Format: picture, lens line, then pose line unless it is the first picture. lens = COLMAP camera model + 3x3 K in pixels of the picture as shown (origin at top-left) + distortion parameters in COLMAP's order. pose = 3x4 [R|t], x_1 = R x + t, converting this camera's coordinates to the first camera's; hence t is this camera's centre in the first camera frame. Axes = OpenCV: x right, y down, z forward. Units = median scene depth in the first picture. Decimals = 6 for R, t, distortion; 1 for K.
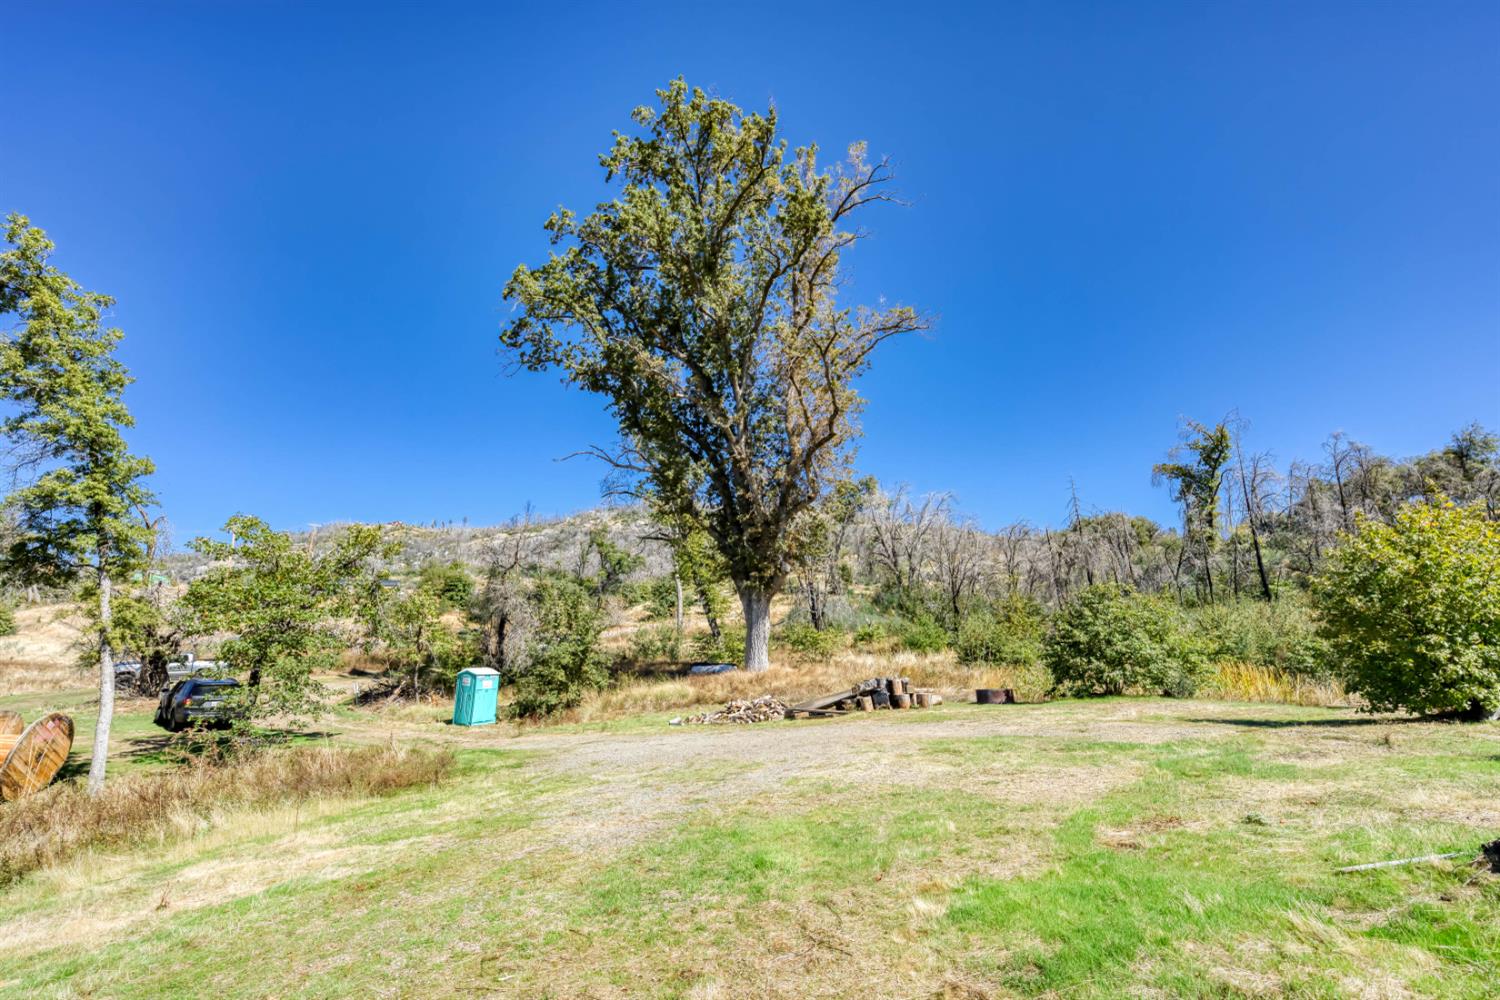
lens RADIAL K [[679.4, 0, 748.2], [0, 679.4, 499.9], [0, 0, 1]] dist [0.009713, 0.001132]
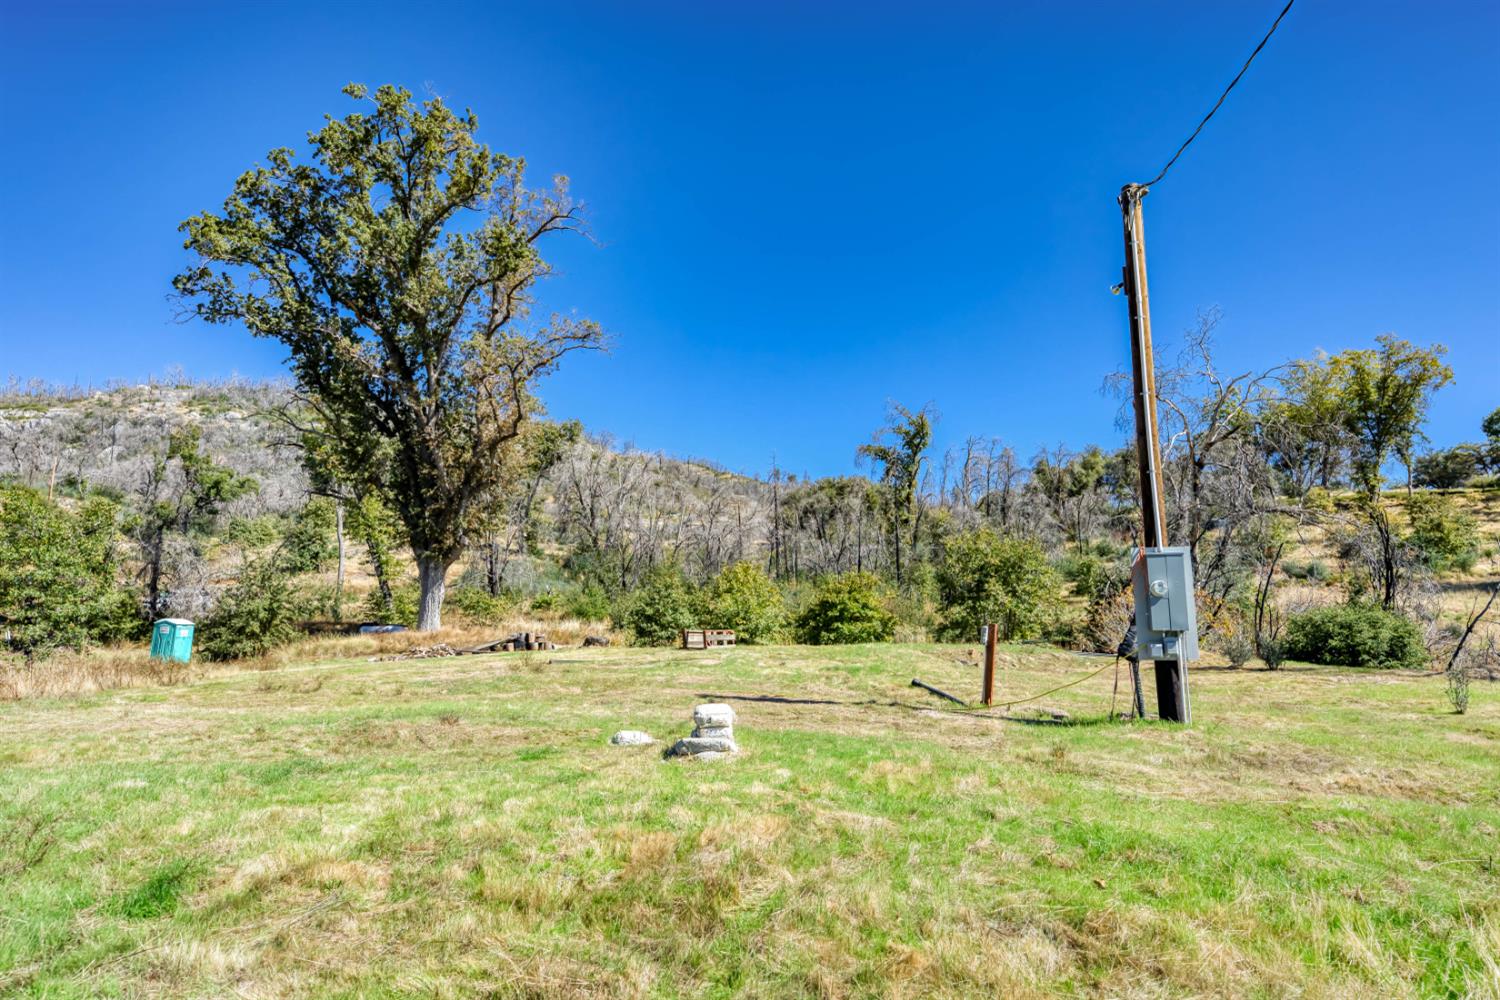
lens RADIAL K [[971.7, 0, 756.2], [0, 971.7, 501.4], [0, 0, 1]] dist [0.025168, 0.001795]
pose [[0.937519, 0.077688, 0.339151, -0.041123], [-0.109382, 0.991141, 0.075330, -0.132257], [-0.330294, -0.107720, 0.937711, -0.624441]]
